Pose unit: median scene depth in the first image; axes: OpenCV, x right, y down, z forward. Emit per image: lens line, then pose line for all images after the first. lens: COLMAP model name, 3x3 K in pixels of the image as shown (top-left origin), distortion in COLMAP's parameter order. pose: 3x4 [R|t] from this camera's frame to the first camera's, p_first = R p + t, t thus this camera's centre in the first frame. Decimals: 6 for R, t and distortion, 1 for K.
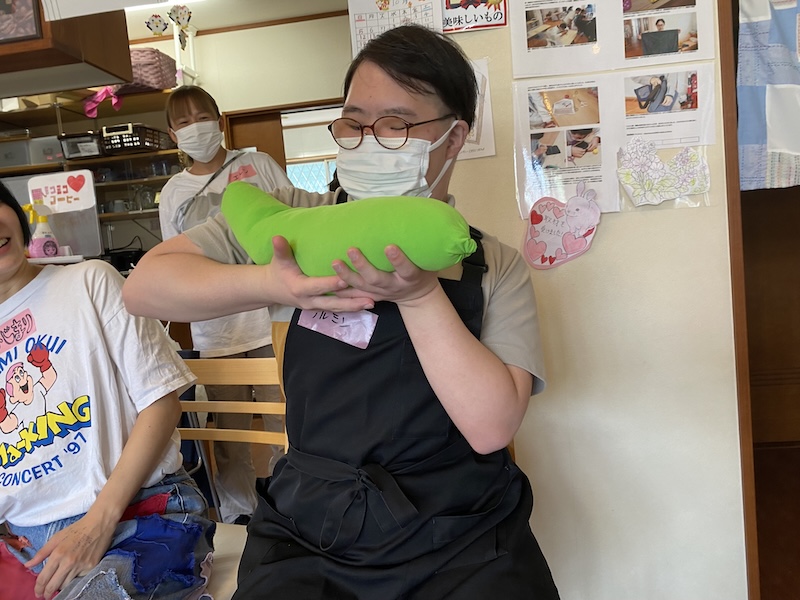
lens RADIAL K [[625.5, 0, 398.9], [0, 625.5, 283.2], [0, 0, 1]] dist [-0.000989, 0.009466]
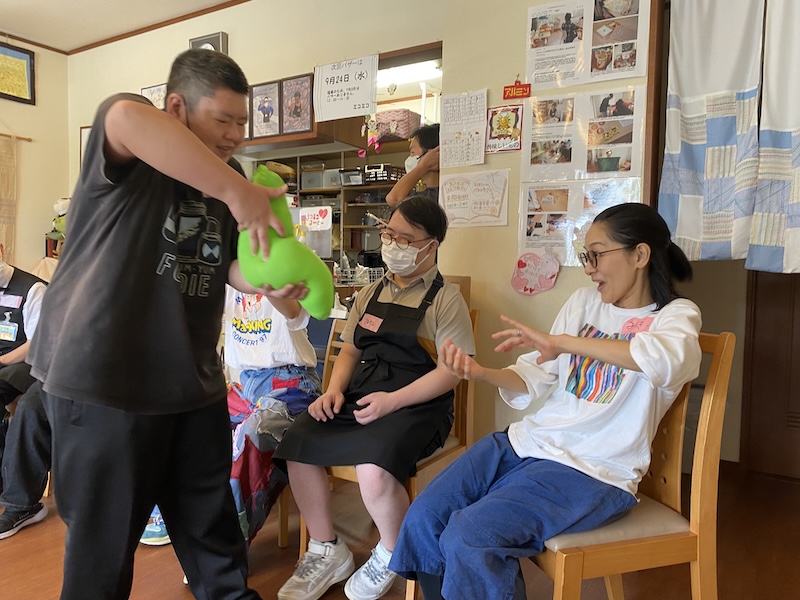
lens RADIAL K [[615.0, 0, 376.7], [0, 615.0, 300.3], [0, 0, 1]] dist [0.002666, 0.006803]
pose [[0.883099, 0.129472, -0.450969, 0.632653], [-0.122683, 0.991452, 0.044403, -0.033369], [0.452863, 0.016114, 0.891434, -0.659544]]
